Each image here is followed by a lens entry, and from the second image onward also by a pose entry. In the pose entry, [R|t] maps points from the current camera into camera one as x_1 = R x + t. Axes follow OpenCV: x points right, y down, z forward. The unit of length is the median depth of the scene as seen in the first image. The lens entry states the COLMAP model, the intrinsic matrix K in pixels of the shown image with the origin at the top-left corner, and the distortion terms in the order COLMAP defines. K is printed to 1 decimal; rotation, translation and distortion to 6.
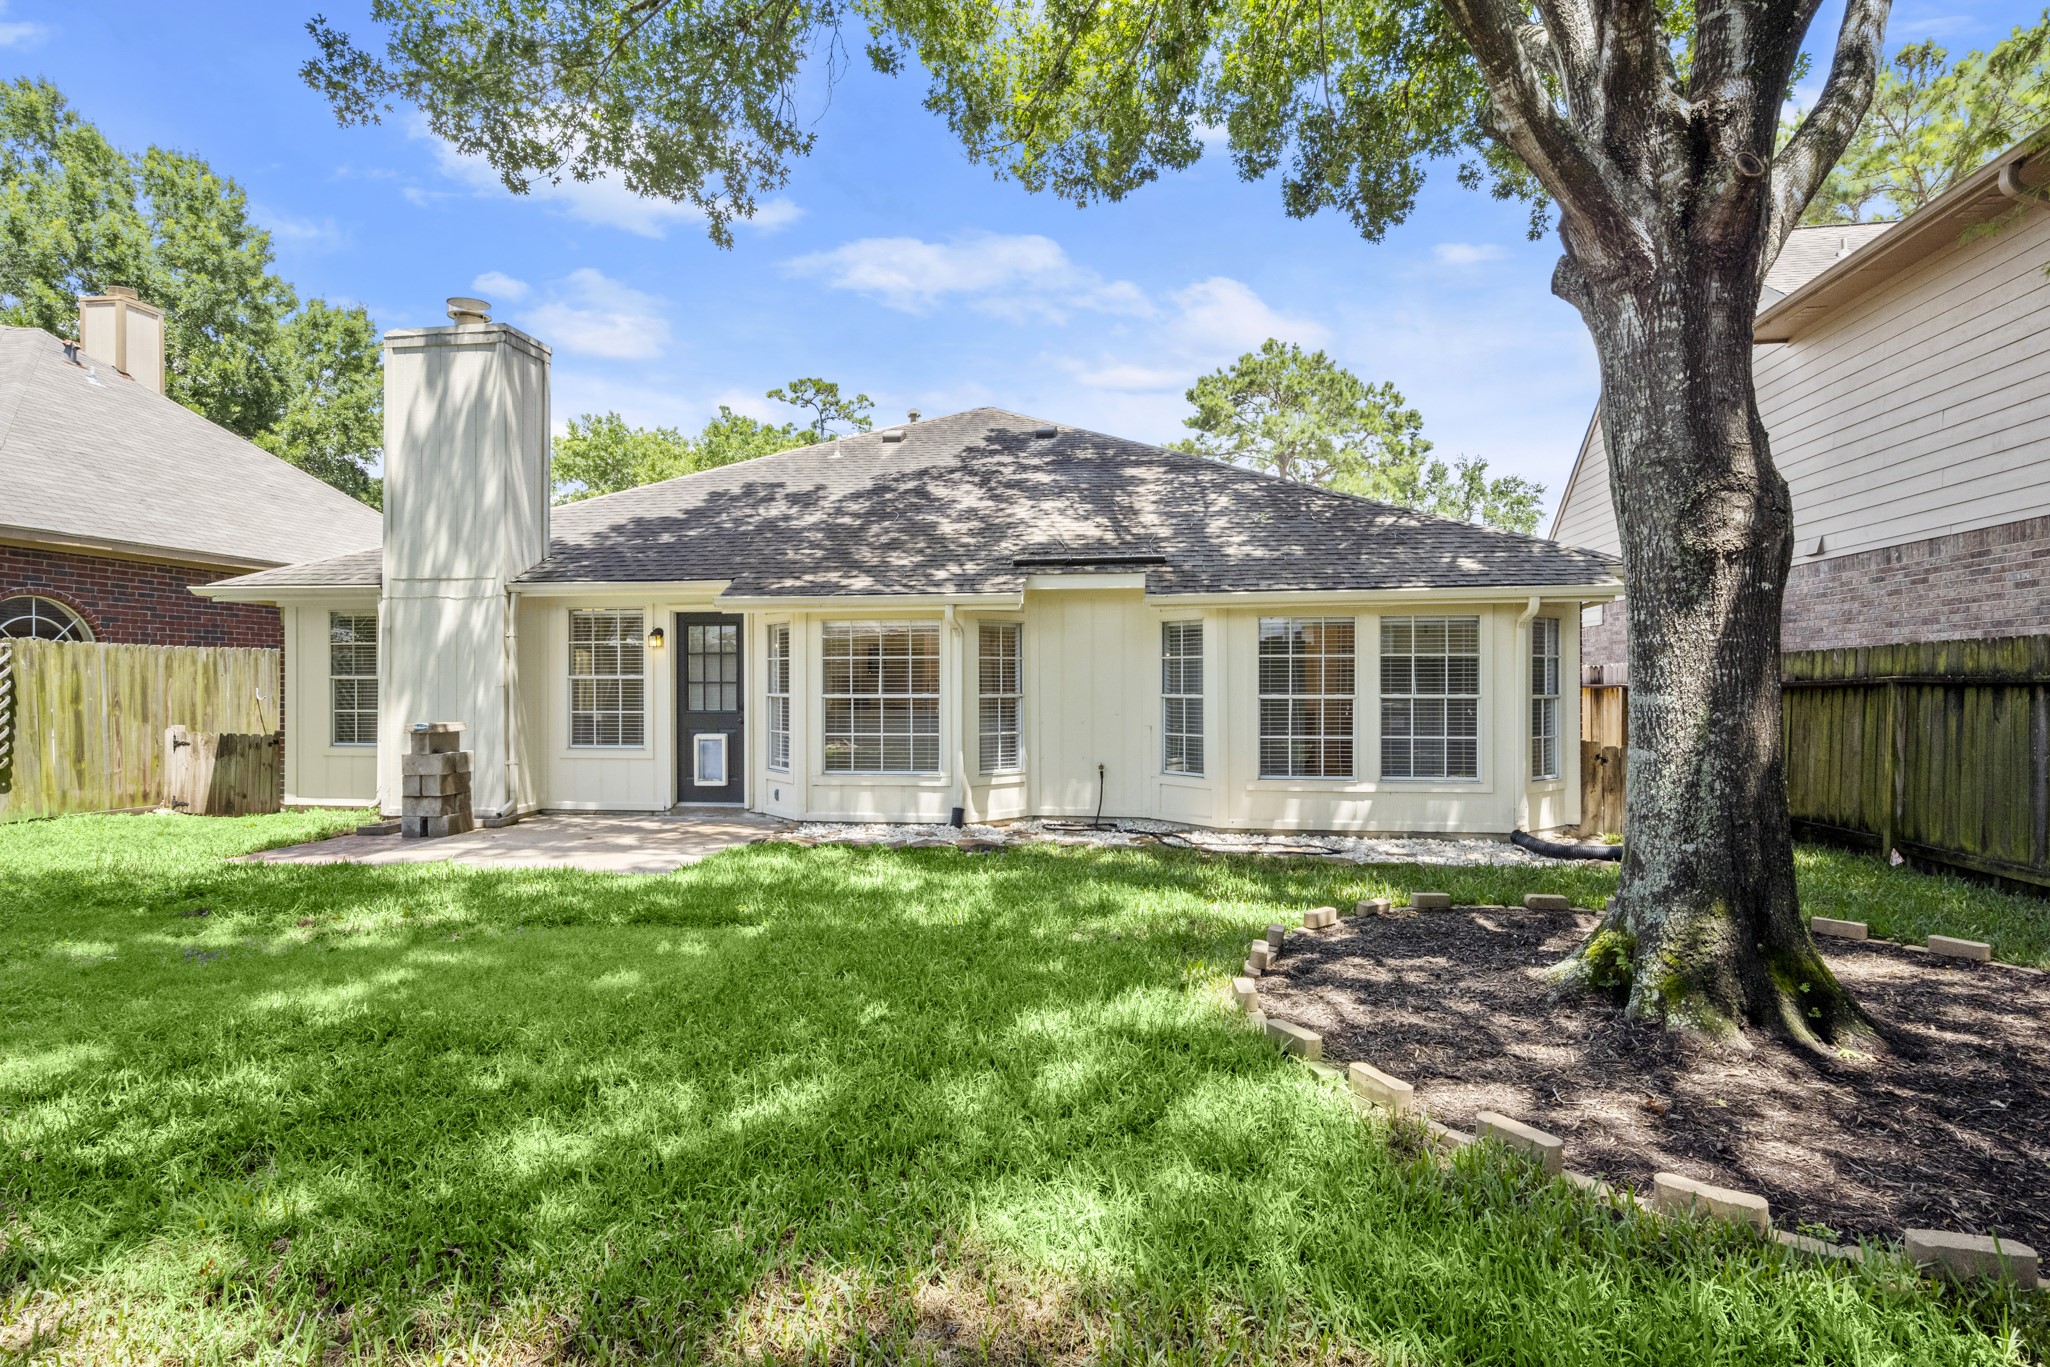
lens RADIAL K [[1031.8, 0, 1019.8], [0, 1031.8, 686.8], [0, 0, 1]] dist [-0.003666, 0.000221]
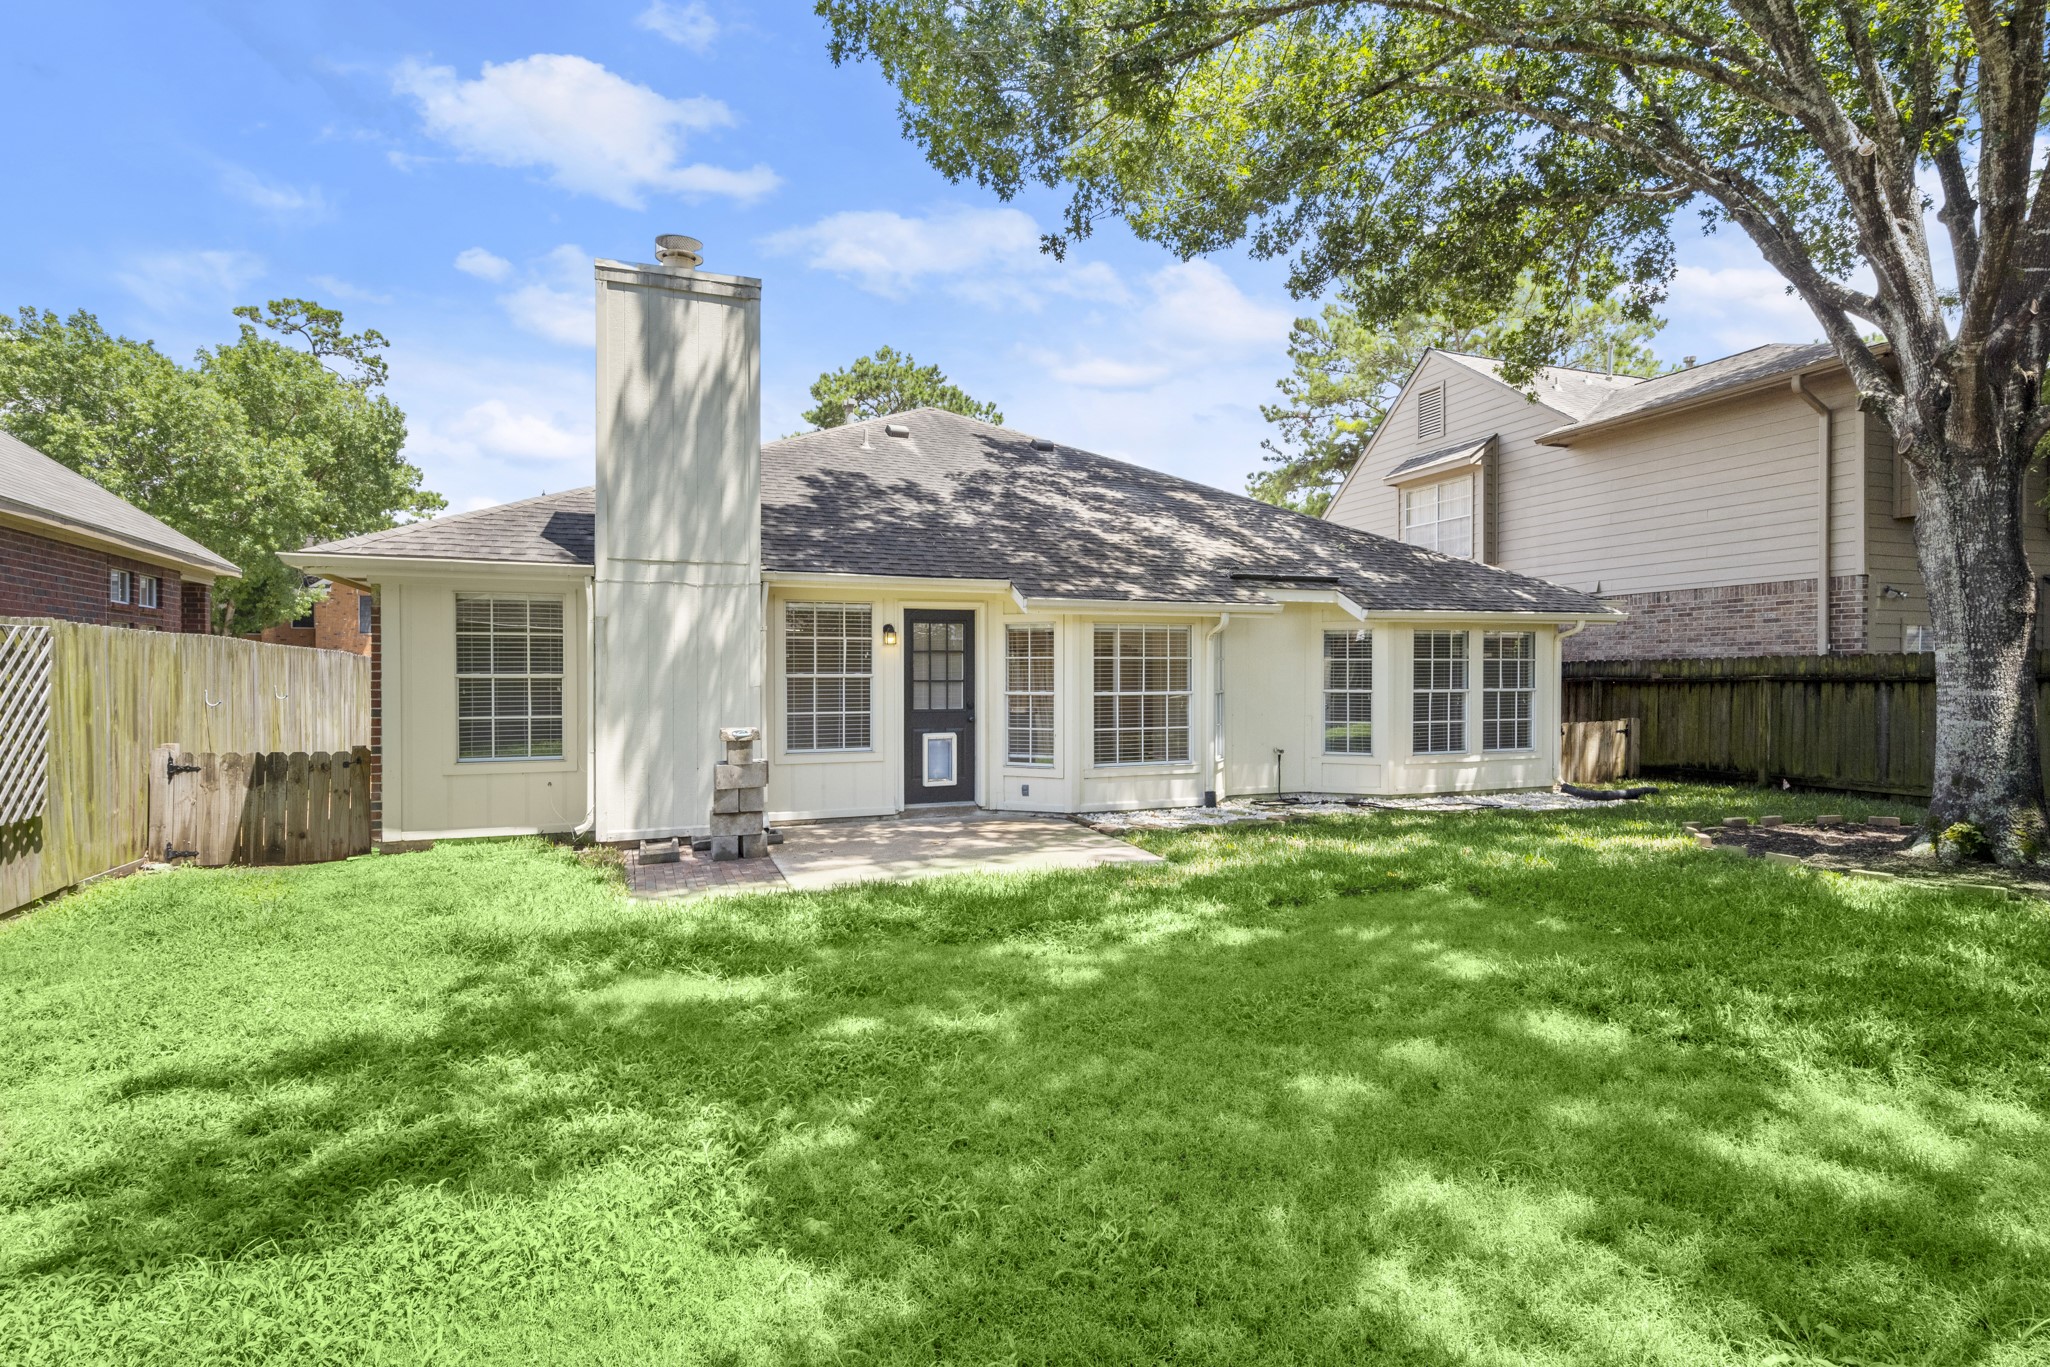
lens RADIAL K [[1031.8, 0, 1009.2], [0, 1031.8, 685.7], [0, 0, 1]] dist [-0.003666, 0.000221]
pose [[0.871101, -0.006108, 0.491067, -0.748893], [0.002054, 0.999959, 0.008793, -0.008388], [-0.491100, -0.006651, 0.871078, 0.113958]]
